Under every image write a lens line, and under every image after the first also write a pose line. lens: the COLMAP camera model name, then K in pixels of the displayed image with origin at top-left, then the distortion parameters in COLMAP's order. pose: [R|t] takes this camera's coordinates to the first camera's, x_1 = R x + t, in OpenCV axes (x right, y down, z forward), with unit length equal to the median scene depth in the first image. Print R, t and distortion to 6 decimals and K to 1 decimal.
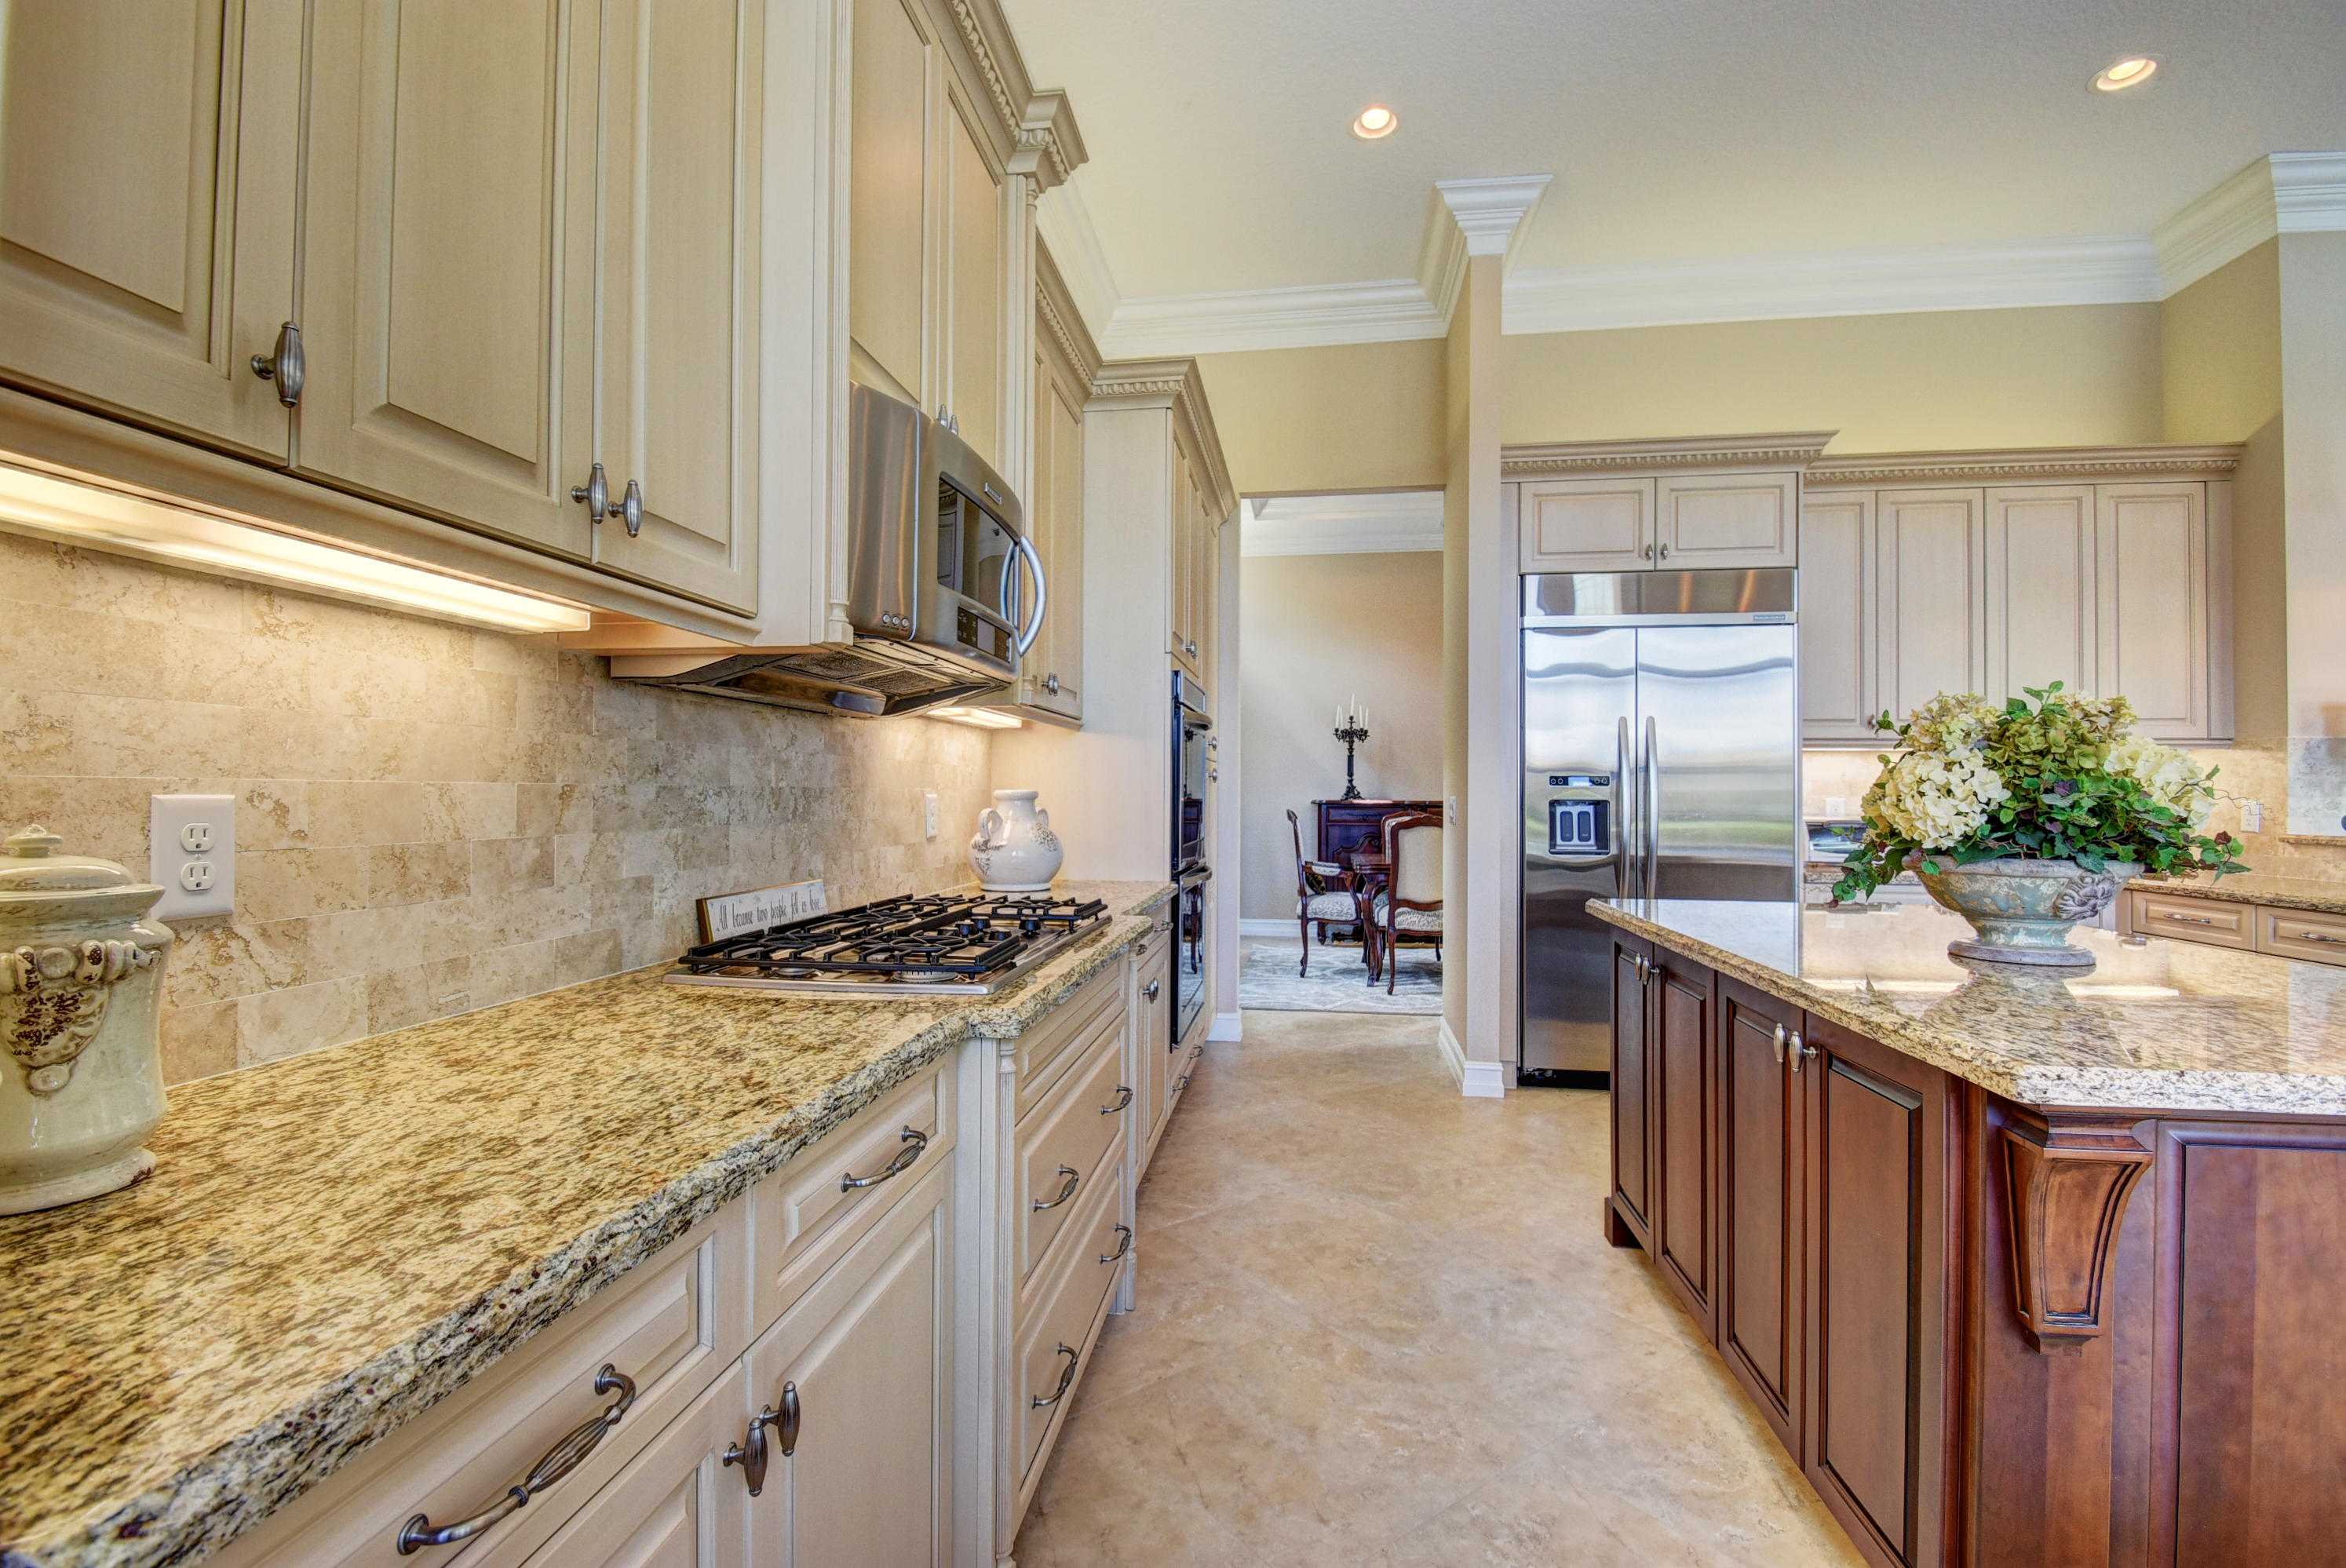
lens RADIAL K [[1030.6, 0, 1168.2], [0, 1030.6, 789.1], [0, 0, 1]] dist [-0.024634, -0.001280]
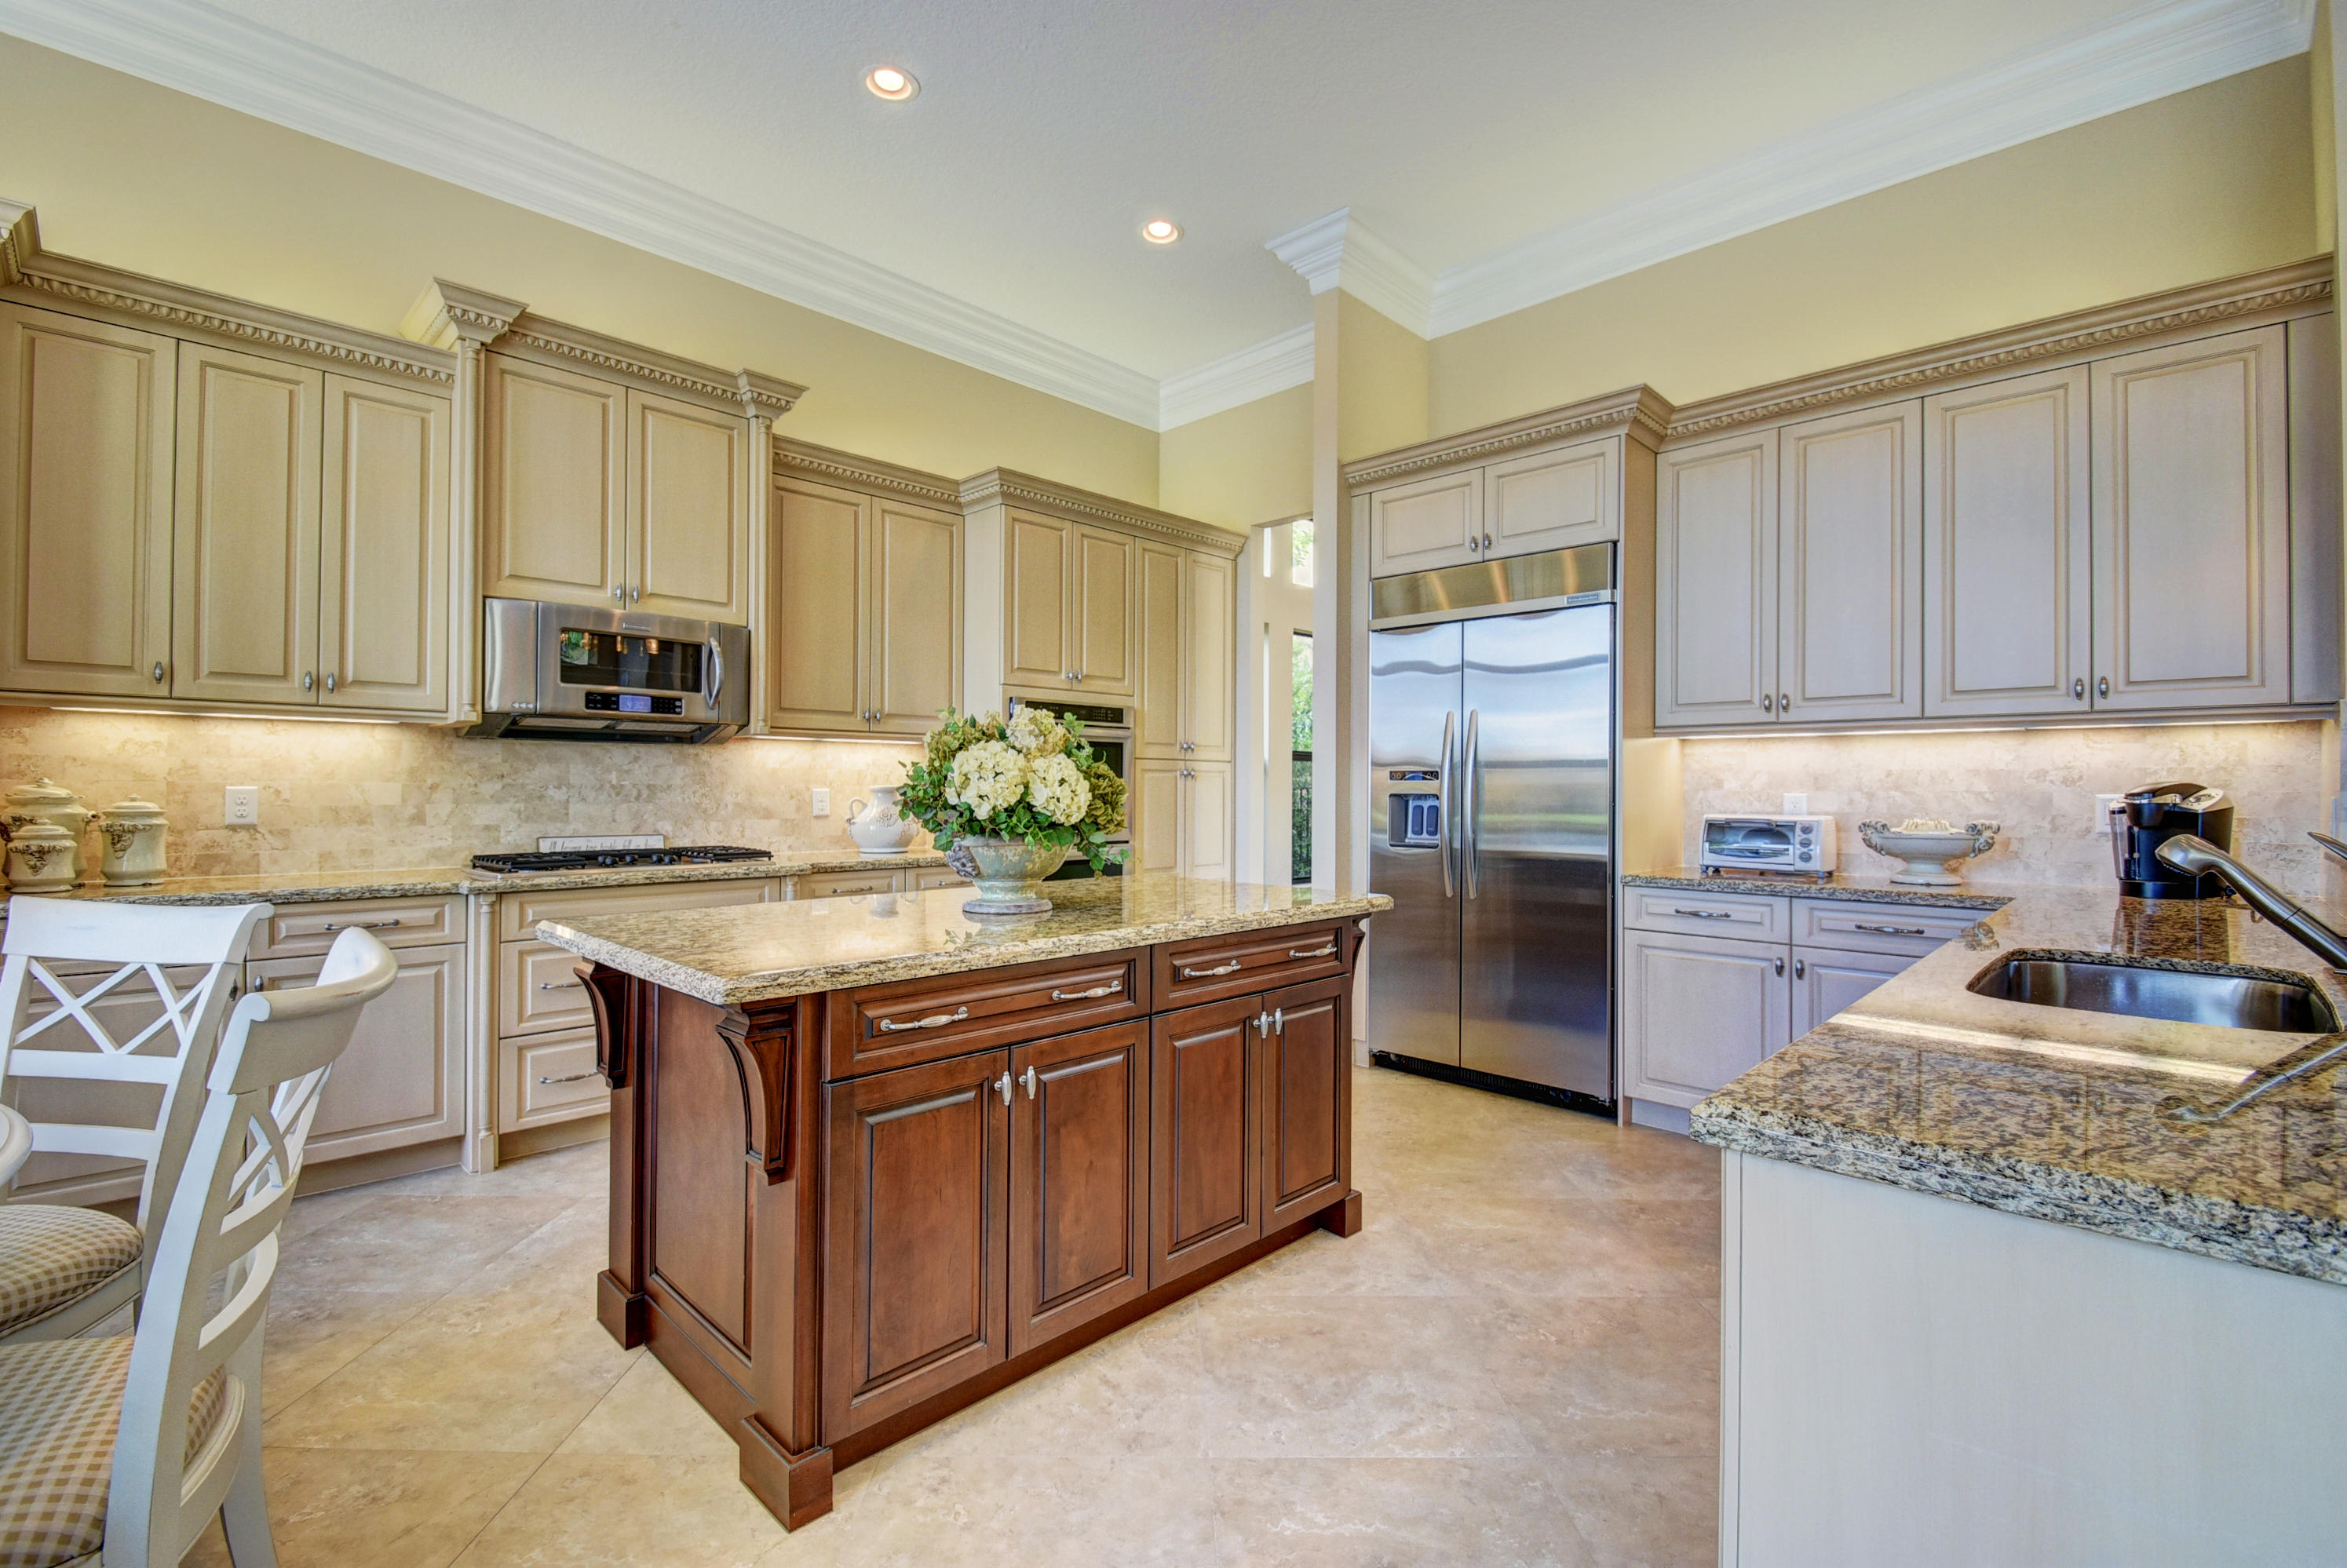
lens RADIAL K [[1031.0, 0, 1177.0], [0, 1031.0, 788.4], [0, 0, 1]] dist [-0.024634, -0.001280]
pose [[0.817565, -0.003406, -0.575826, 2.215064], [0.003065, 0.999994, -0.001563, 0.016885], [0.575828, -0.000487, 0.817571, 0.056144]]
